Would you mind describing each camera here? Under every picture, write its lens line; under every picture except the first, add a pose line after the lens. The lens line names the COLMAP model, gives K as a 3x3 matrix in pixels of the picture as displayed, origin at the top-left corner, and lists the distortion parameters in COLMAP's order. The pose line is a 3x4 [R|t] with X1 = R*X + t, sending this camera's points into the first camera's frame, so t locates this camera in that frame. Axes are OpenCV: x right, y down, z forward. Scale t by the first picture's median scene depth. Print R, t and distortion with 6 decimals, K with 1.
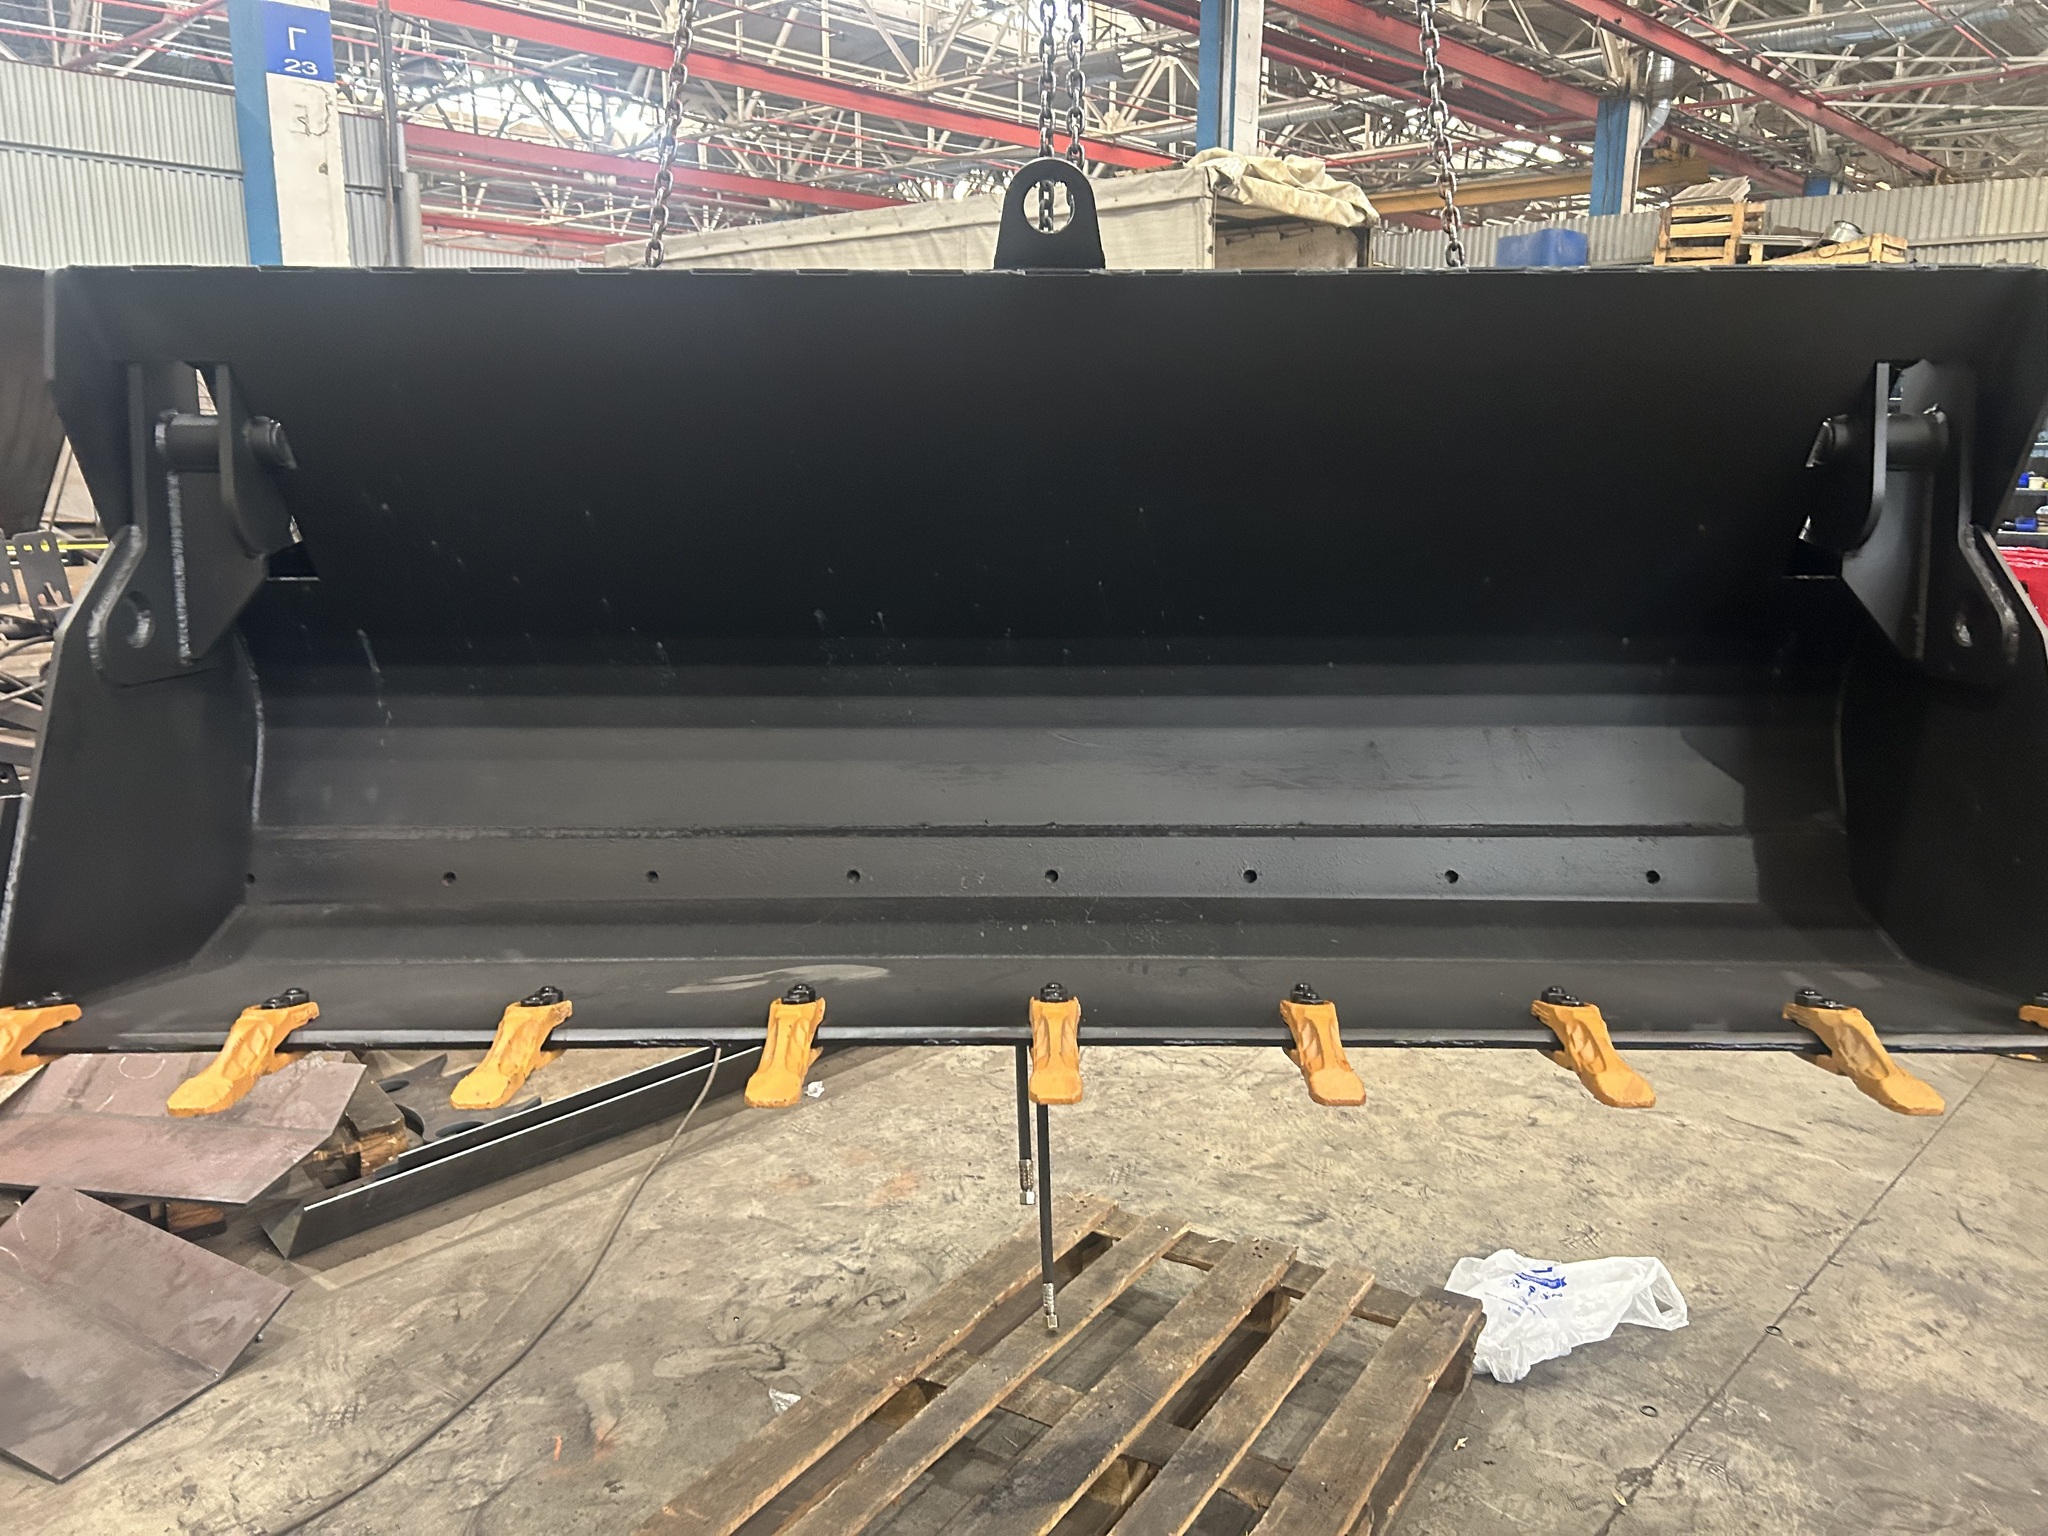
lens RADIAL K [[1547.8, 0, 1027.4], [0, 1547.8, 833.7], [0, 0, 1]] dist [0.033677, -0.010813]
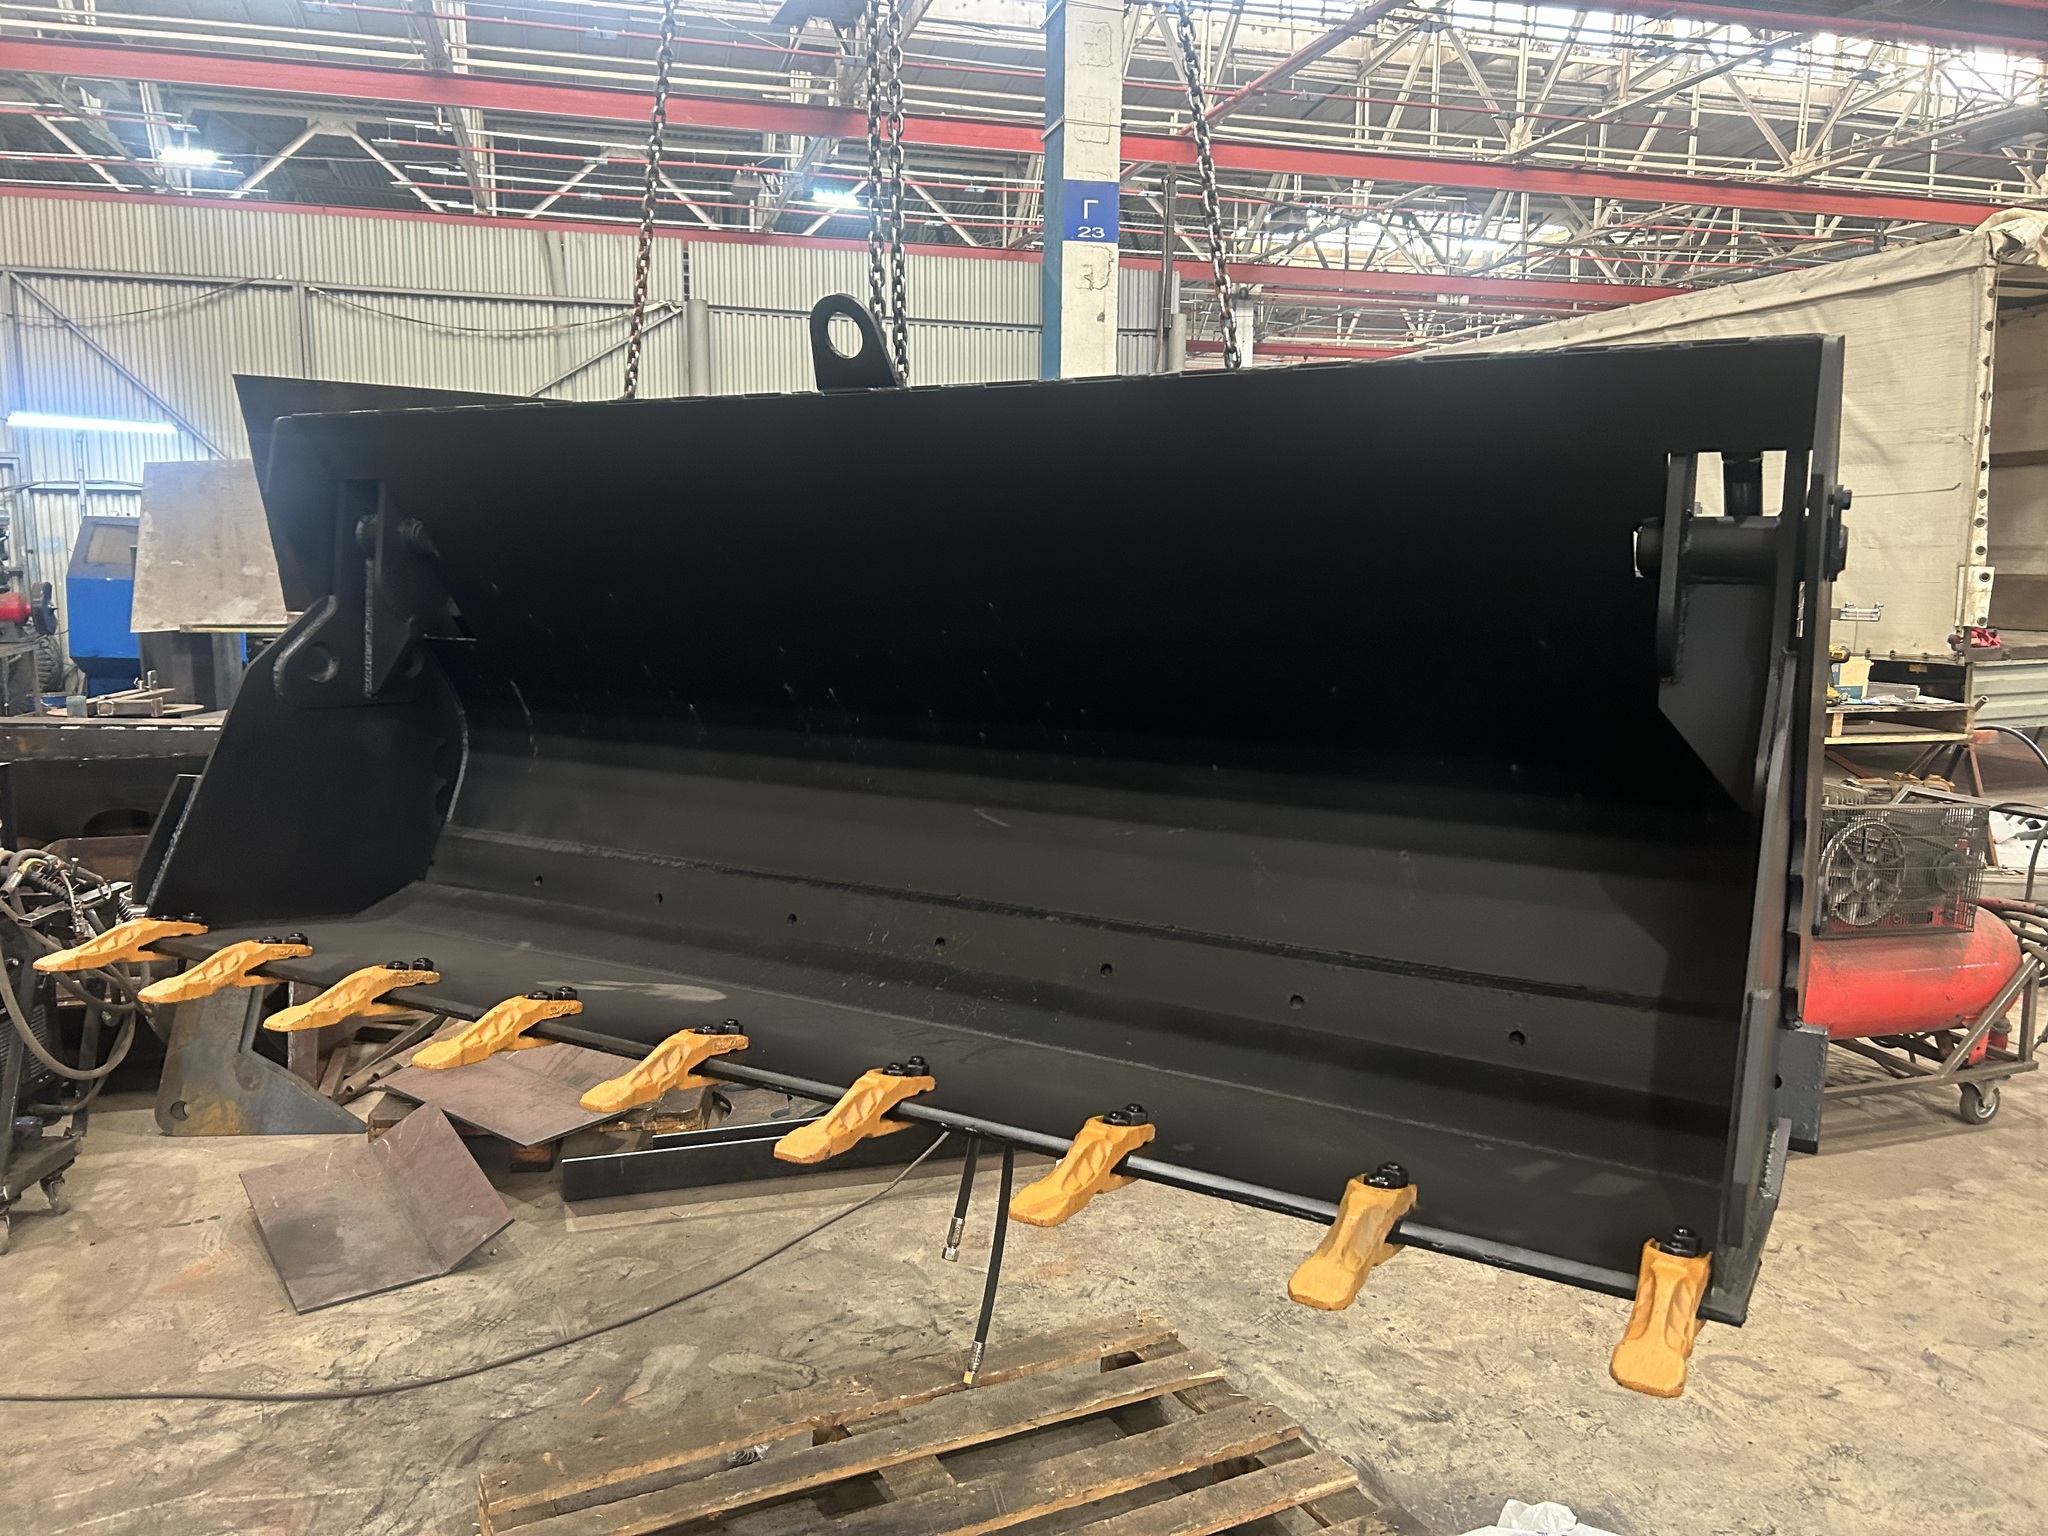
lens RADIAL K [[1607.0, 0, 1024.0], [0, 1607.0, 768.0], [0, 0, 1]] dist [0.077411, -0.035796]
pose [[0.851499, 0.078877, -0.518390, 0.135653], [-0.138787, 0.987266, -0.077748, -0.003103], [0.505656, 0.138148, 0.851603, 0.018574]]
